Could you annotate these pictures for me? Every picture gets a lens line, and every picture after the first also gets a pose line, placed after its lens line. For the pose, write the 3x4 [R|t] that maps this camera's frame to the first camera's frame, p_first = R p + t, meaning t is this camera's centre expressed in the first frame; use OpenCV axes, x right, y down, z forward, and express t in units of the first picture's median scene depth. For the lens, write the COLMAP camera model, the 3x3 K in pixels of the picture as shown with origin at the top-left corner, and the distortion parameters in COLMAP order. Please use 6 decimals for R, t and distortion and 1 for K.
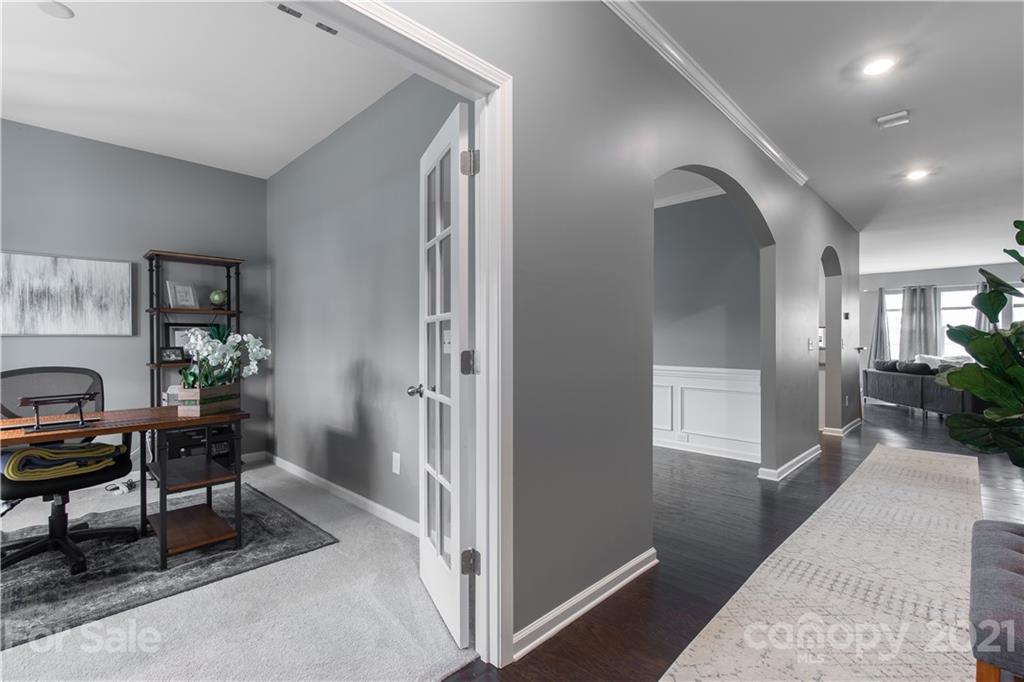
lens RADIAL K [[465.1, 0, 513.5], [0, 465.1, 342.4], [0, 0, 1]] dist [0.001600, -0.000175]
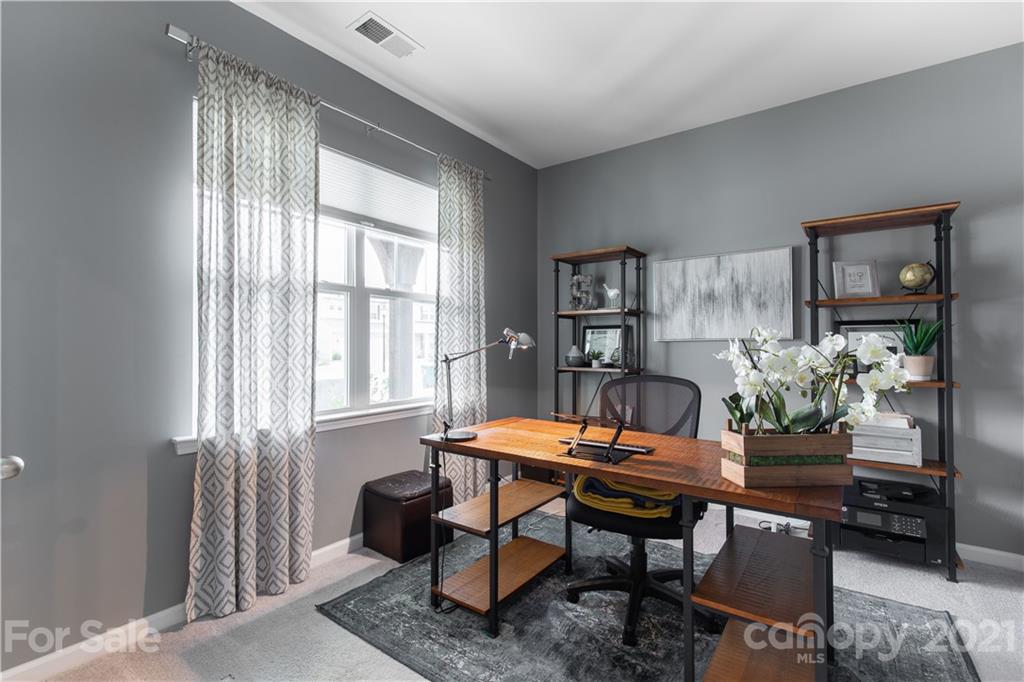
lens RADIAL K [[465.1, 0, 513.0], [0, 465.1, 342.0], [0, 0, 1]] dist [0.001600, -0.000175]
pose [[0.152126, -0.004510, -0.988351, -0.119877], [-0.002448, 0.999985, -0.004940, -0.004743], [0.988358, 0.003171, 0.152113, 0.436952]]
